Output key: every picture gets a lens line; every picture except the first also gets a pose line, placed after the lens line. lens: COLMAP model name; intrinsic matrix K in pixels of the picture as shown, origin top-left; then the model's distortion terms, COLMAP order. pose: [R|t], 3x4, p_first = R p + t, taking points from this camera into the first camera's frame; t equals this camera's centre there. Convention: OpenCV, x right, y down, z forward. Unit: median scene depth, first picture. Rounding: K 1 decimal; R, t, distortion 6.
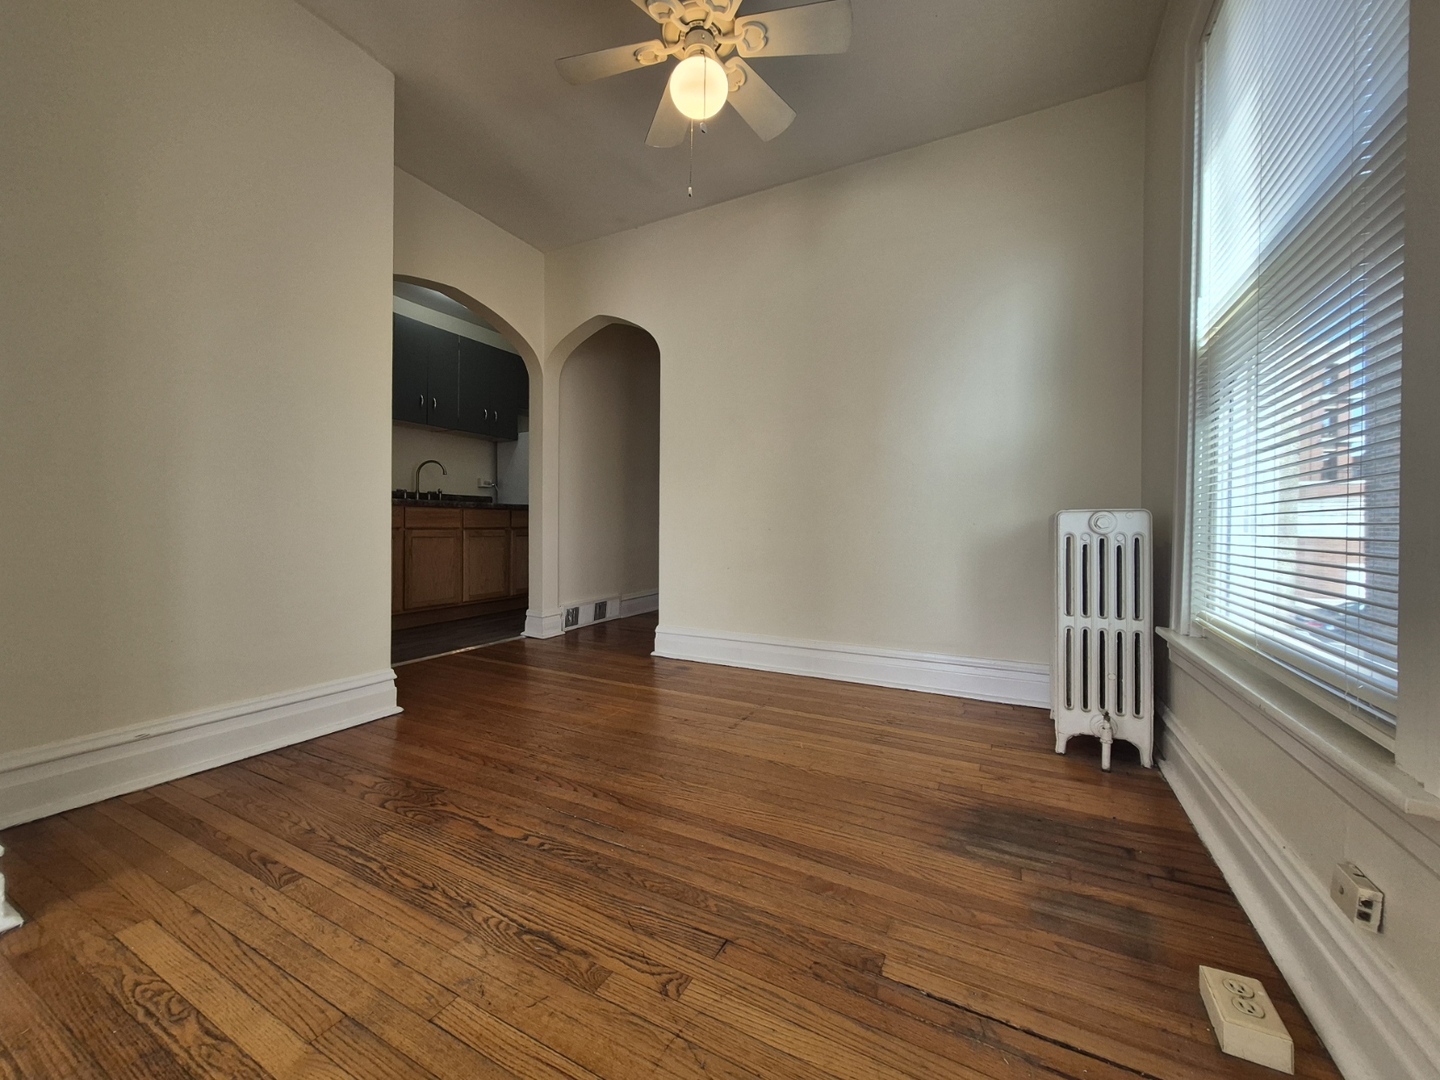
lens RADIAL K [[570.6, 0, 717.0], [0, 570.6, 530.2], [0, 0, 1]] dist [0.009160, -0.000735]
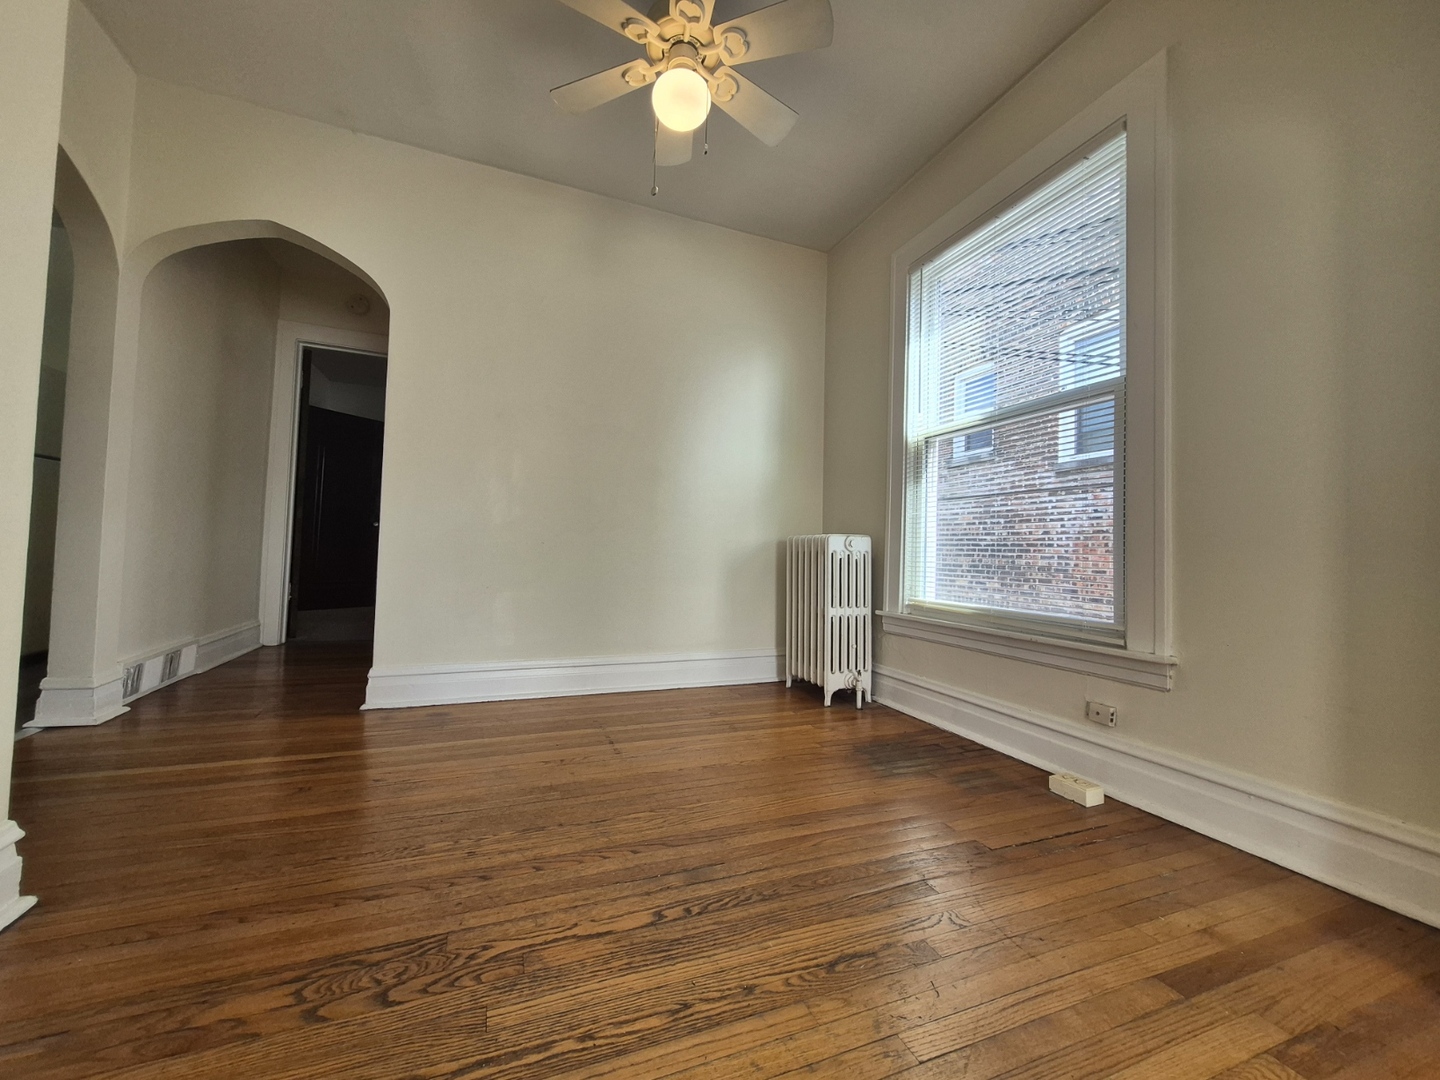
lens RADIAL K [[570.6, 0, 717.0], [0, 570.6, 530.2], [0, 0, 1]] dist [0.009160, -0.000735]
pose [[0.648539, 0.039192, 0.760171, -0.697244], [-0.016731, 0.999166, -0.037240, 0.013287], [-0.760997, 0.011433, 0.648655, 0.303730]]
